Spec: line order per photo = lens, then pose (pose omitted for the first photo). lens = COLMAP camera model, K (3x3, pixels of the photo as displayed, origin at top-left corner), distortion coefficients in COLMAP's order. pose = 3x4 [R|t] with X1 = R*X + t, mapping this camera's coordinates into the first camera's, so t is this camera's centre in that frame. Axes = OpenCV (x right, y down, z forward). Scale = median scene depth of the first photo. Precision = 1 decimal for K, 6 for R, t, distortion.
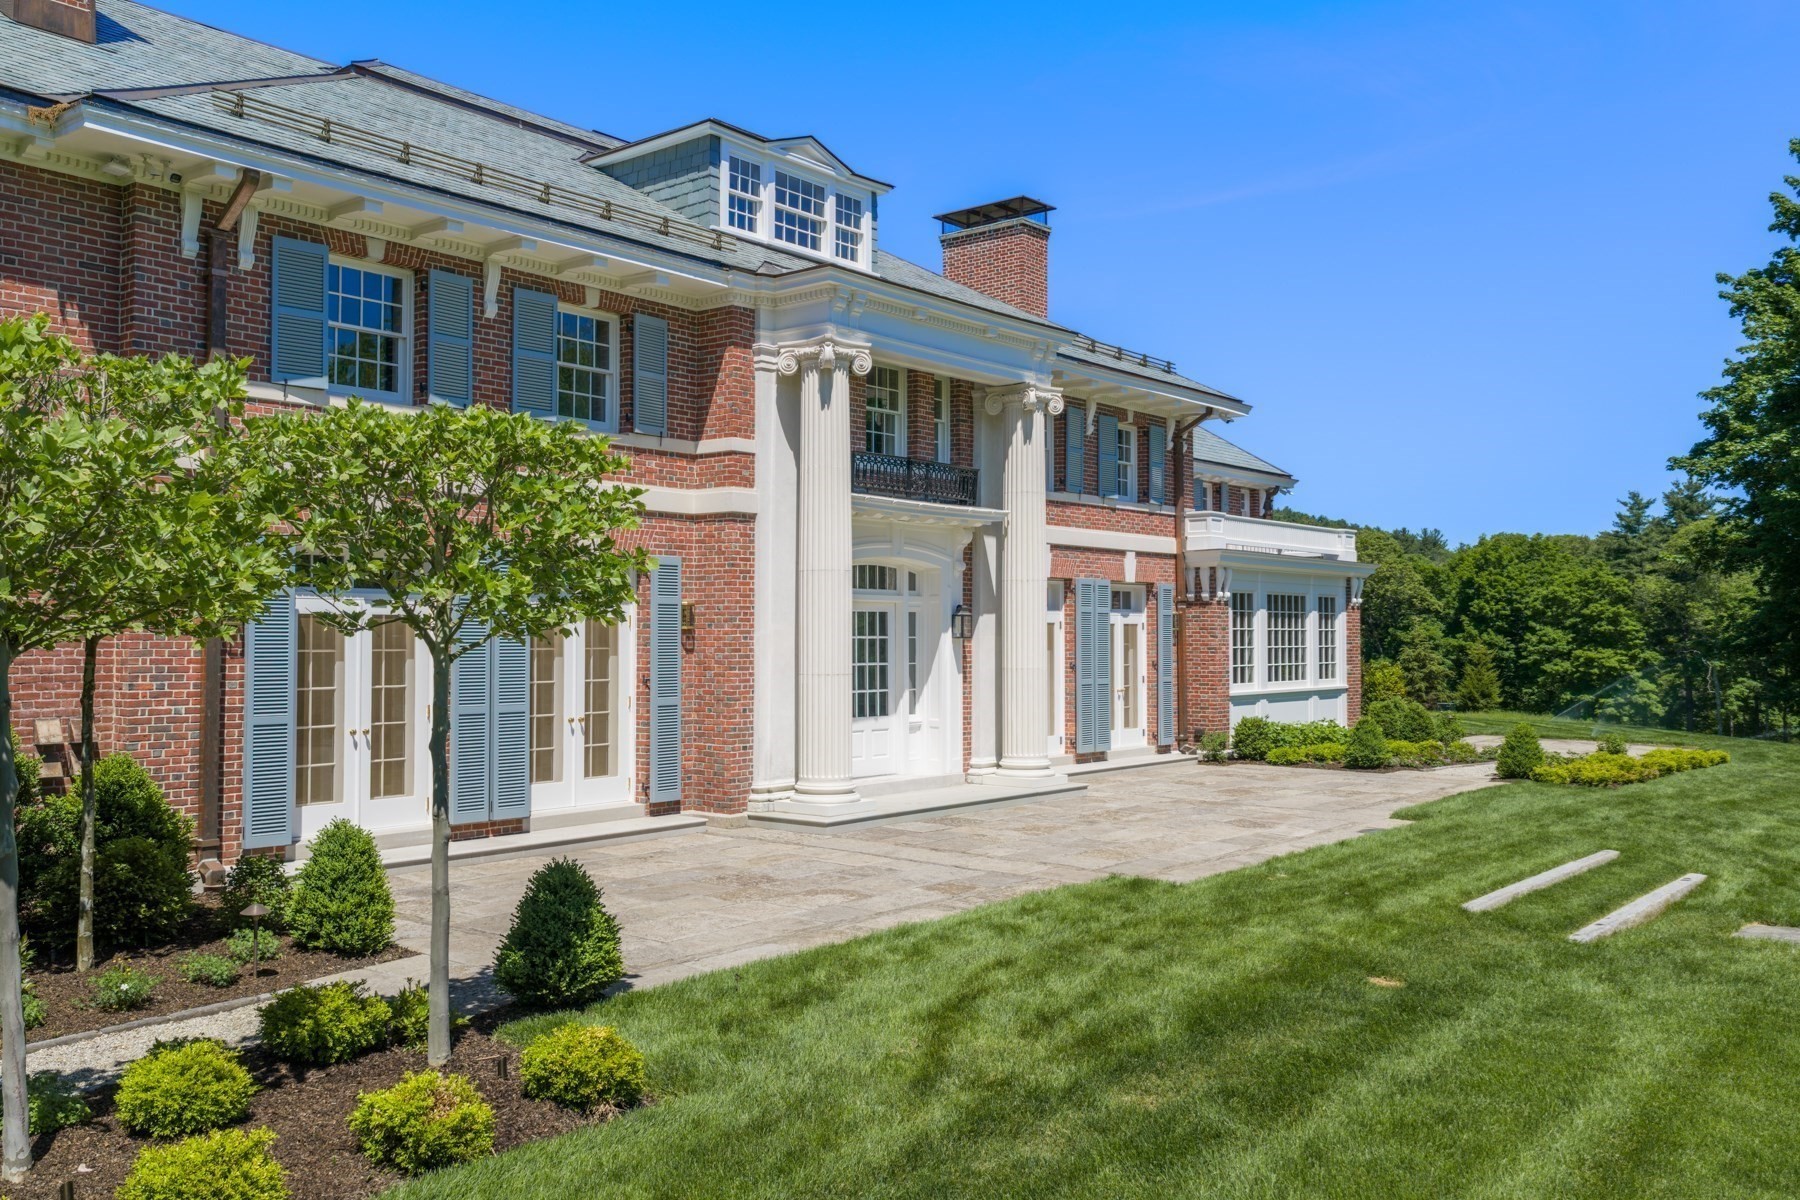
lens RADIAL K [[1543.6, 0, 897.7], [0, 1543.6, 624.2], [0, 0, 1]] dist [0.008047, -0.007979]
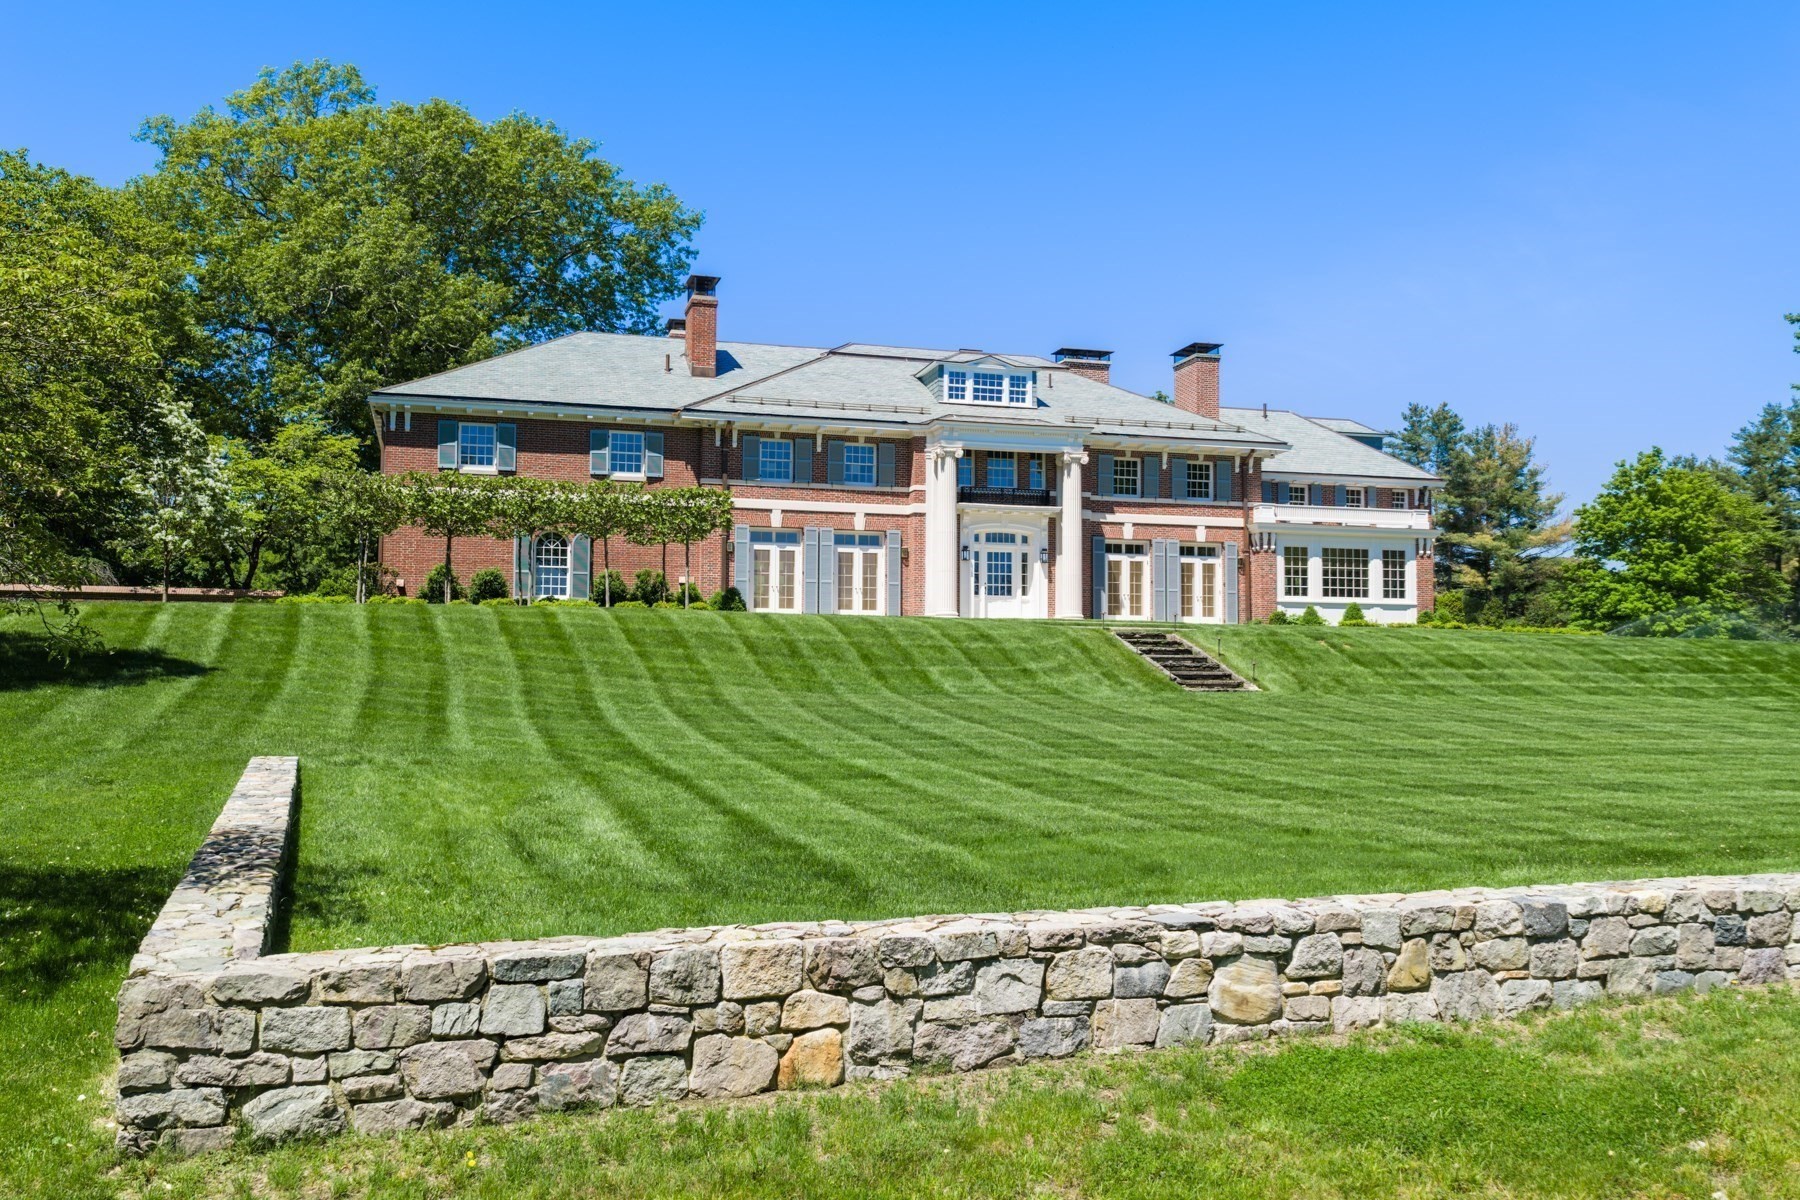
lens RADIAL K [[1448.0, 0, 900.0], [0, 1448.0, 600.0], [0, 0, 1]] dist [-0.007915, -0.001173]
pose [[0.835998, -0.024966, -0.548165, 1.052726], [0.001301, 0.999052, -0.043518, 0.159240], [0.548731, 0.035668, 0.835237, -0.938503]]
